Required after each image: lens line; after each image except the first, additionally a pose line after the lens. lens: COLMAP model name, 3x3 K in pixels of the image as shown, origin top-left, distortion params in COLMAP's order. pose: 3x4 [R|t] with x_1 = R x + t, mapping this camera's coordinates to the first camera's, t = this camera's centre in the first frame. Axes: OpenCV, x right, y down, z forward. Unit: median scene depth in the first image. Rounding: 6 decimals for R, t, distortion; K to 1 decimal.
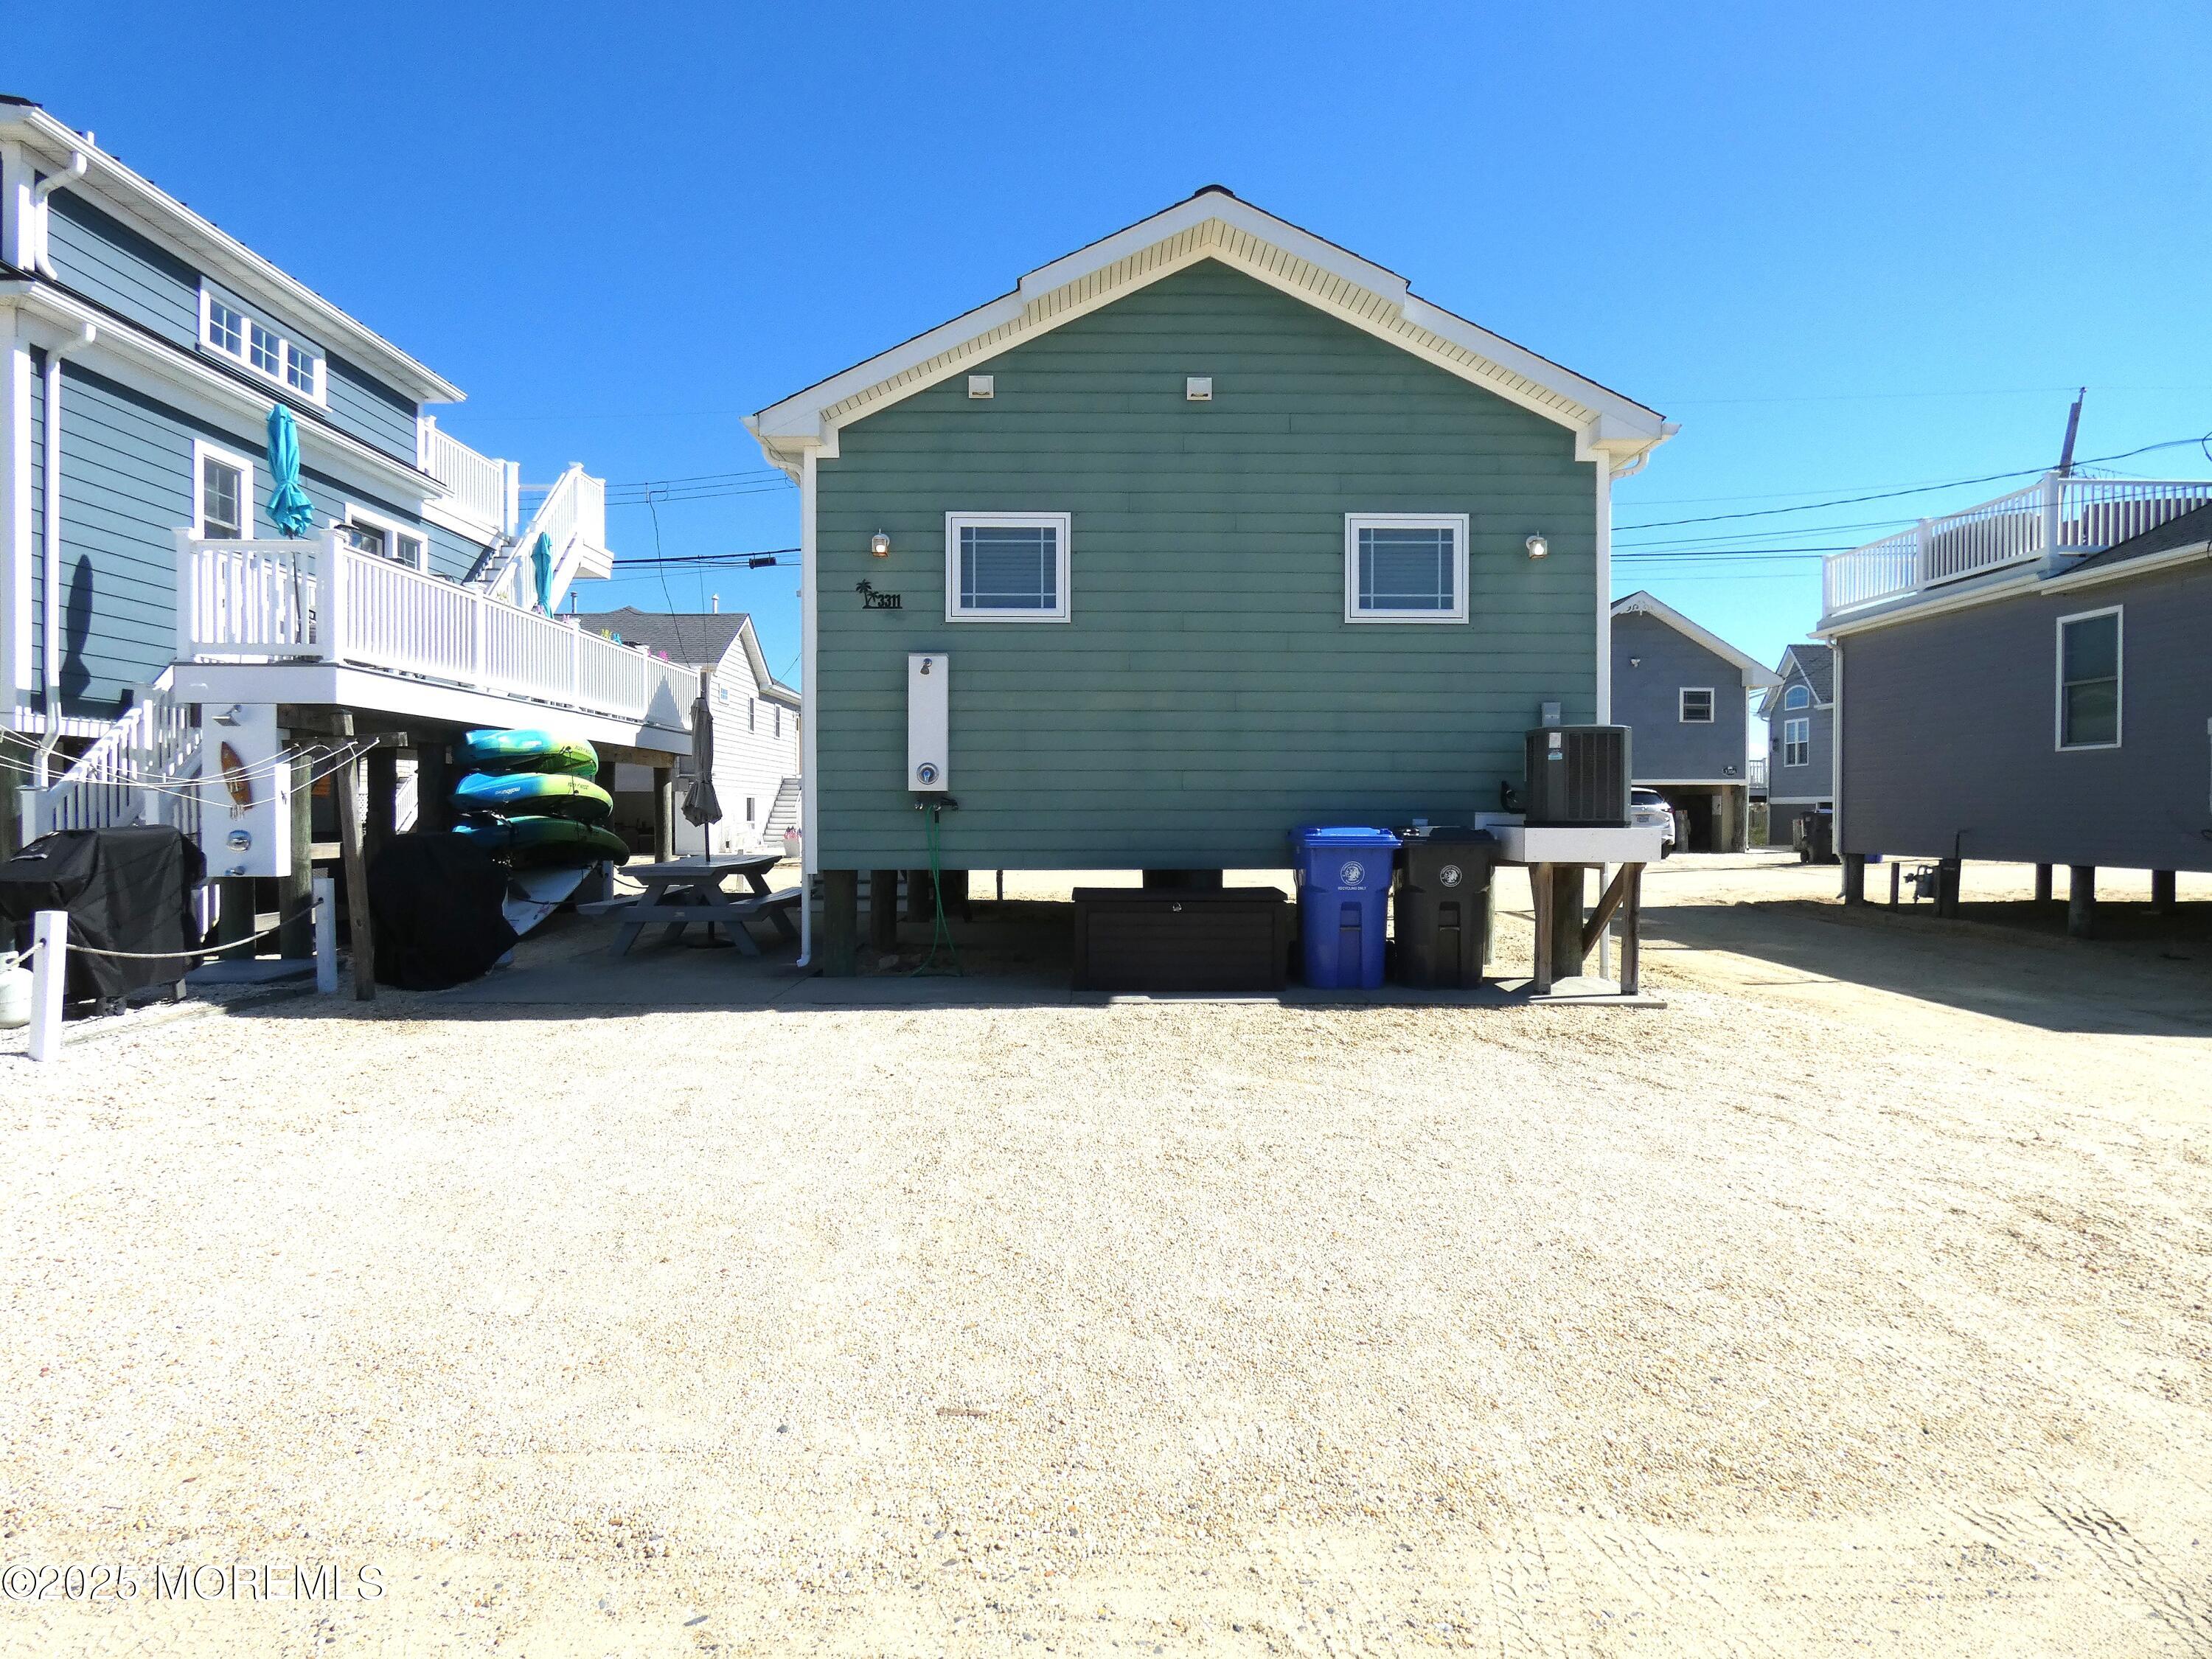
lens RADIAL K [[1365.9, 0, 1106.0], [0, 1365.9, 829.5], [0, 0, 1]] dist [0.006581, 0.000687]
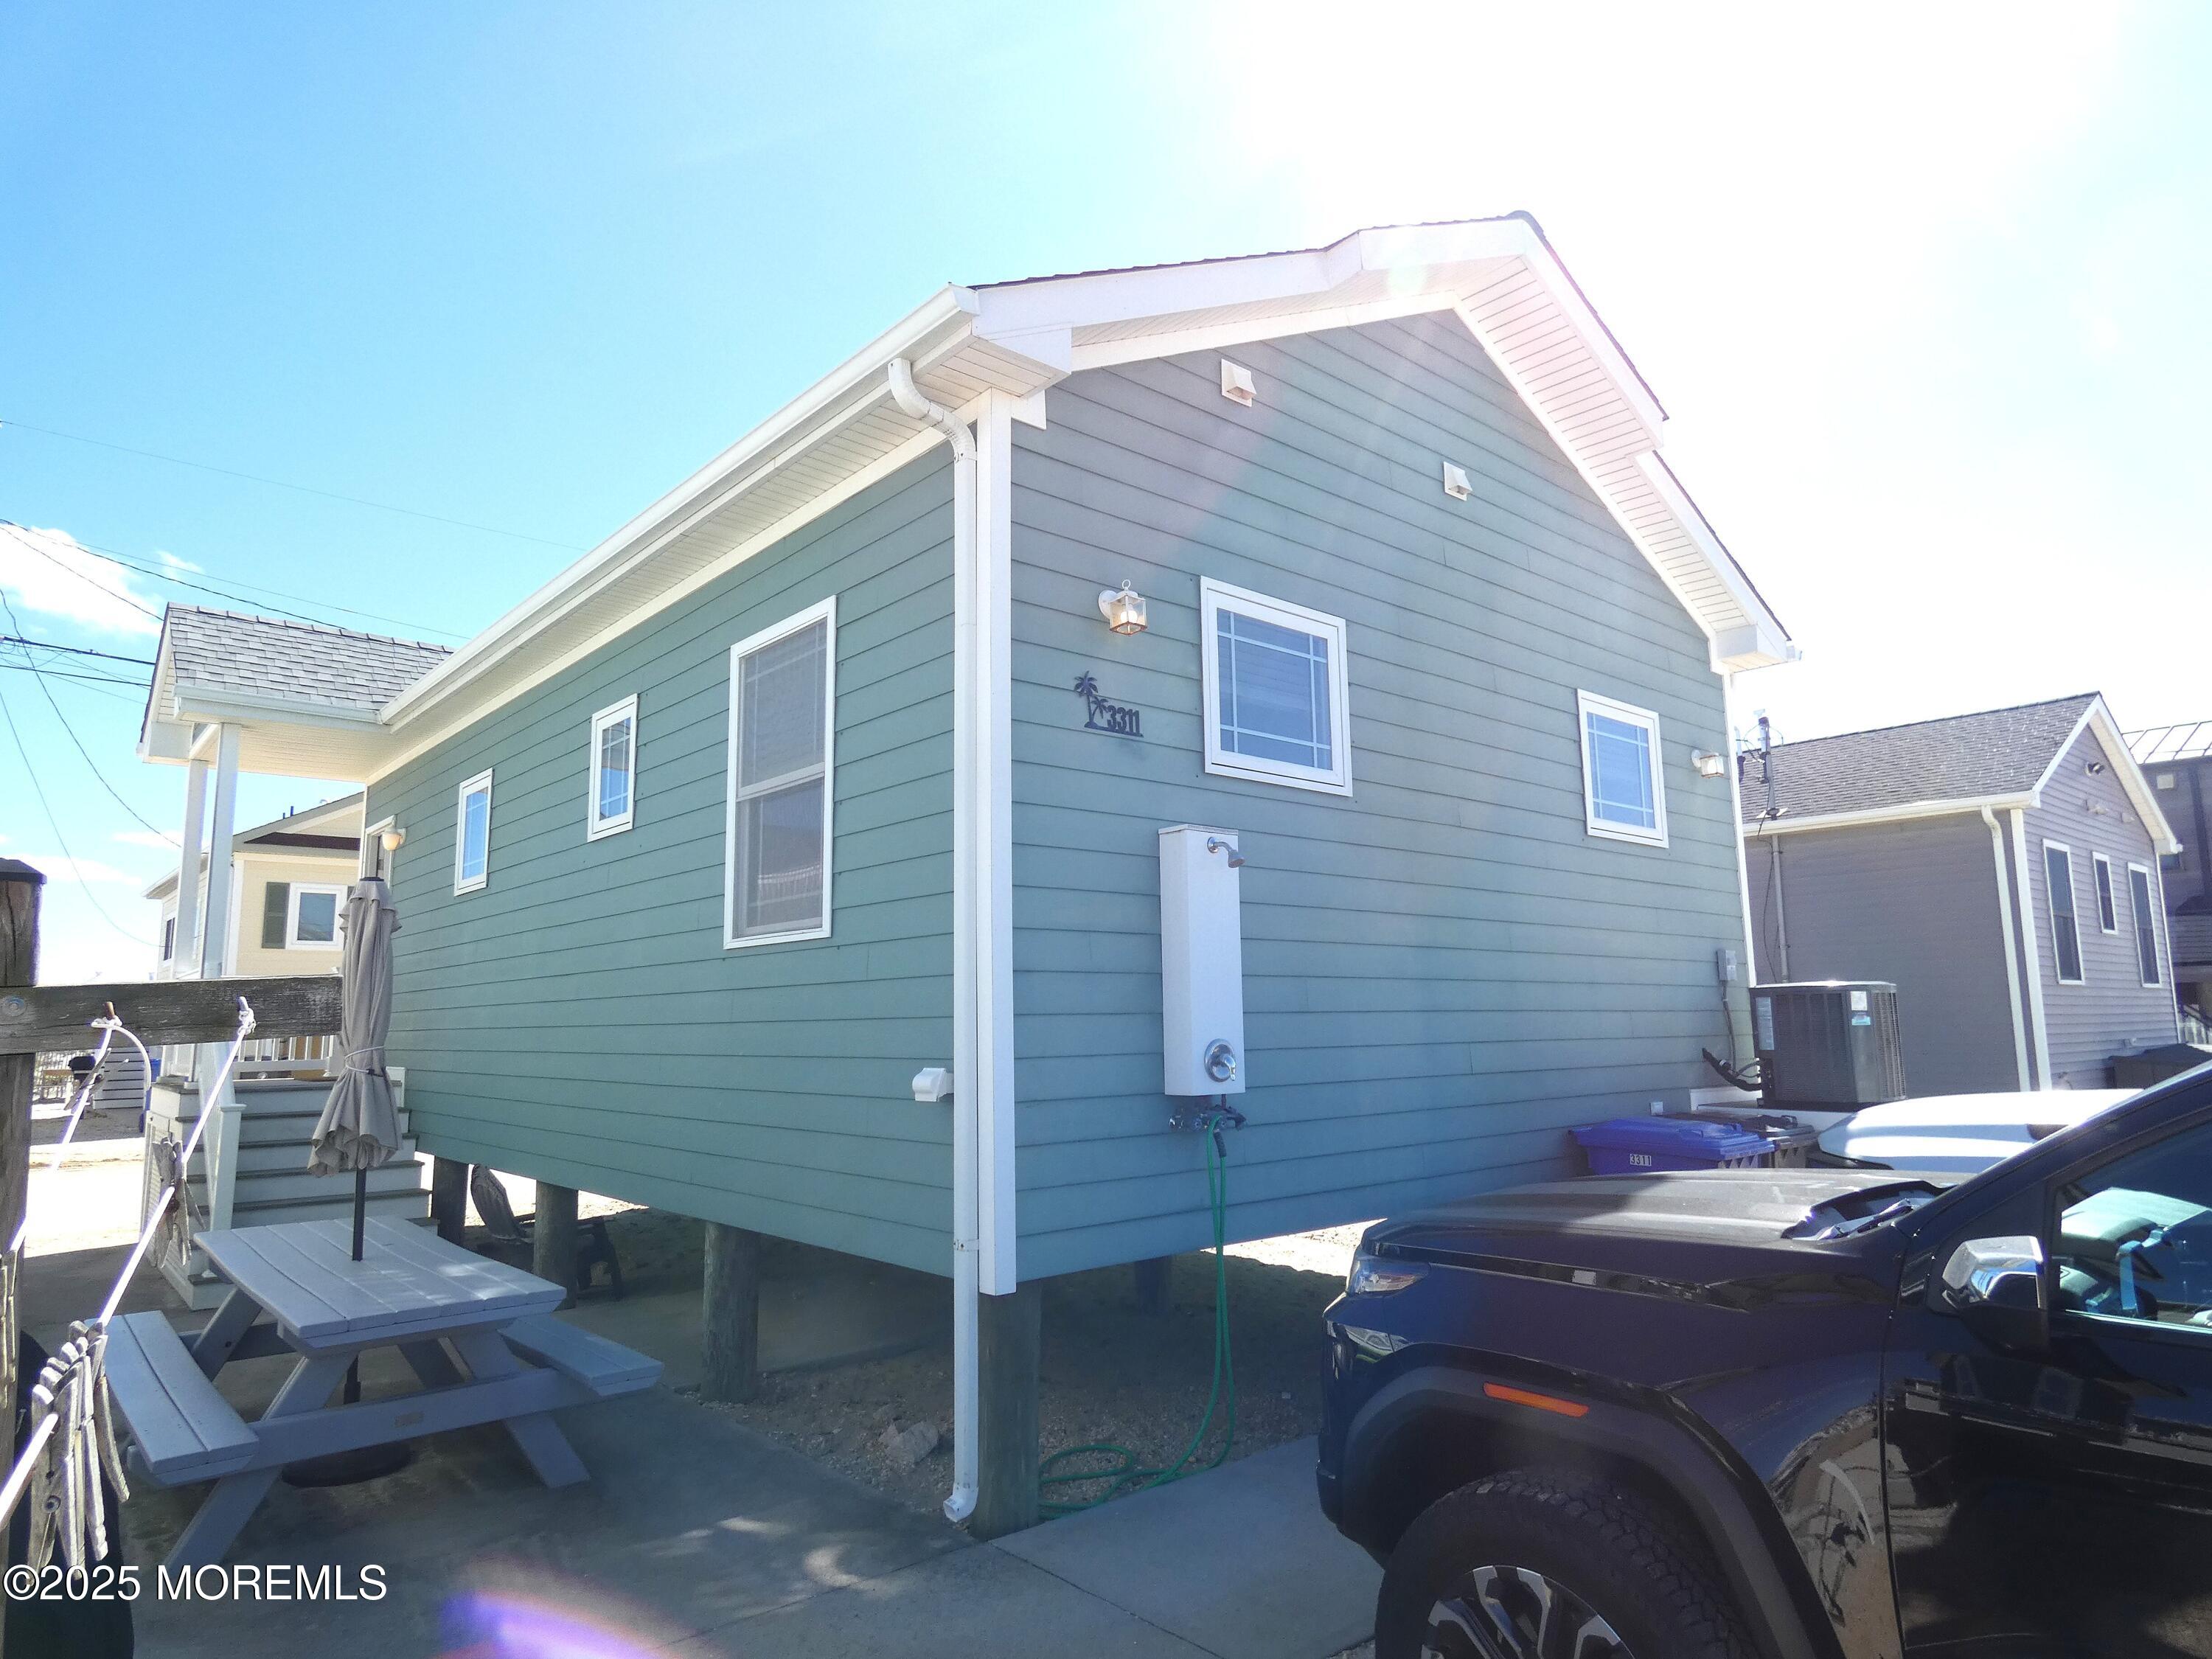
lens RADIAL K [[1317.4, 0, 1103.2], [0, 1317.4, 834.7], [0, 0, 1]] dist [0.004289, 0.000657]
pose [[0.760627, 0.082471, 0.643929, -0.480158], [0.017946, 0.988848, -0.147845, -0.051294], [-0.648941, 0.124010, 0.750664, 0.637938]]
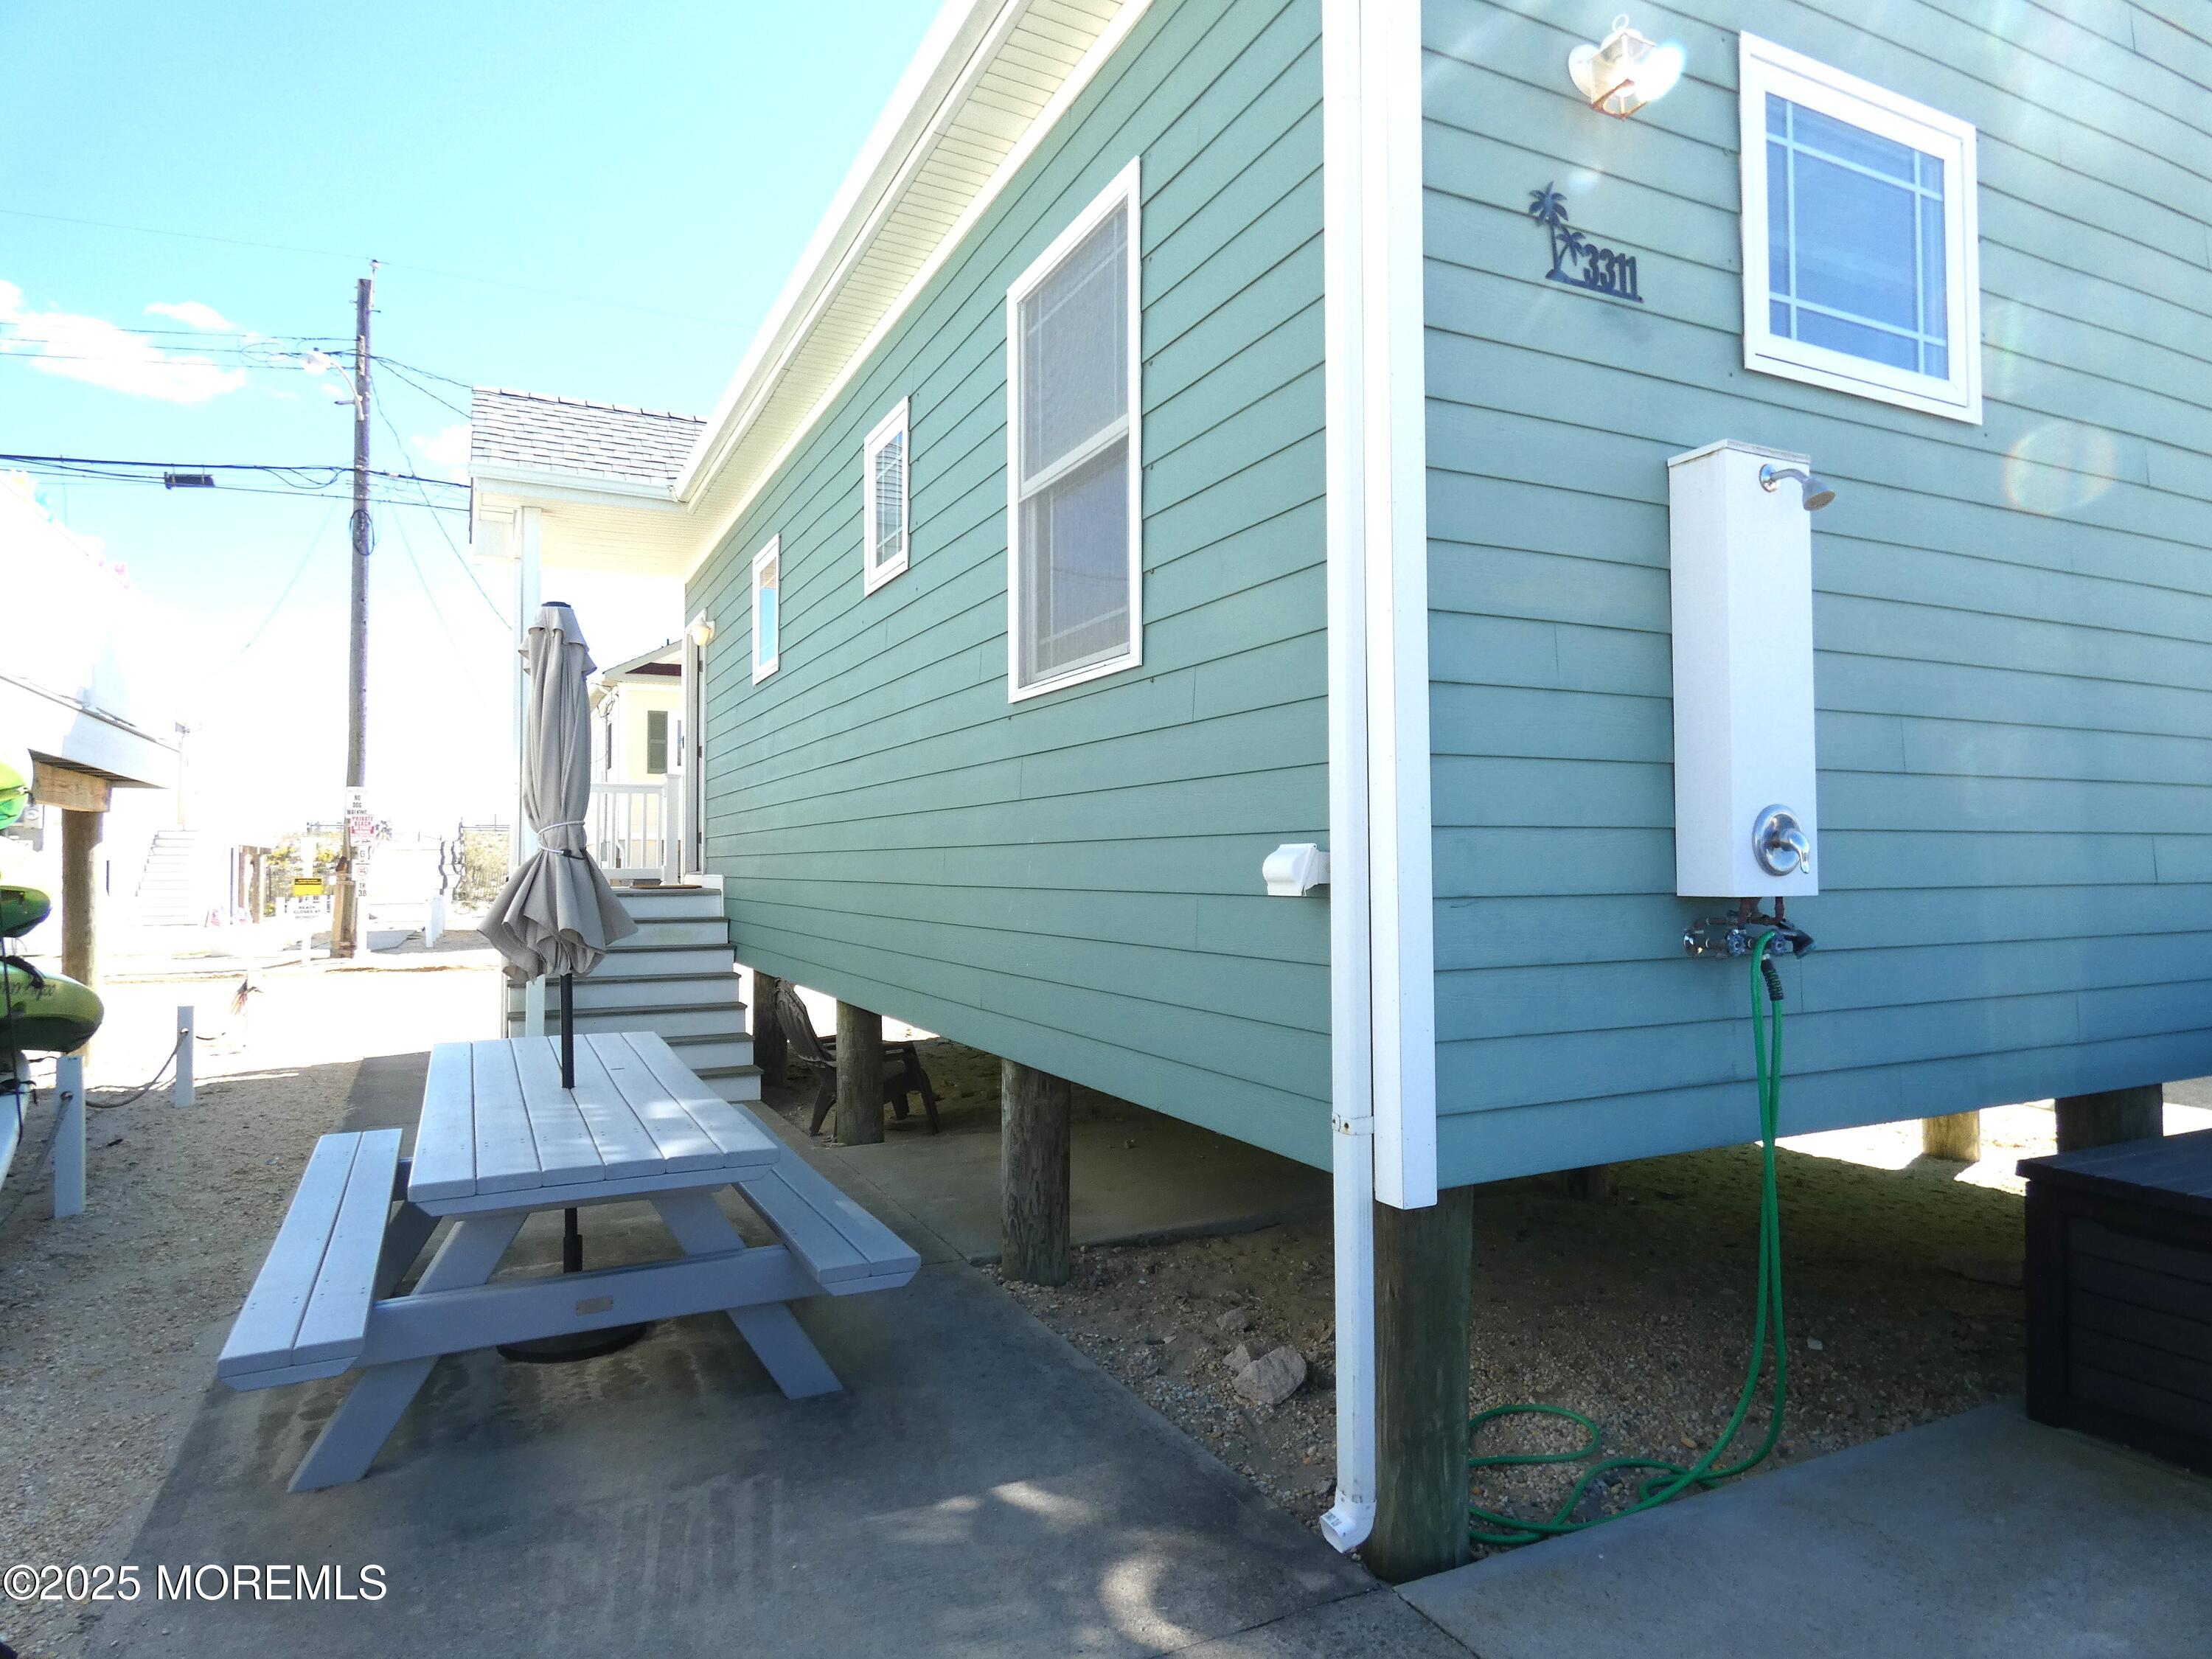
lens RADIAL K [[1323.0, 0, 1115.7], [0, 1323.0, 836.6], [0, 0, 1]] dist [-0.002256, -0.002561]
pose [[0.899338, 0.005744, 0.437217, -0.385221], [0.006864, 0.999605, -0.027251, -0.034185], [-0.437201, 0.027509, 0.898943, 0.787345]]
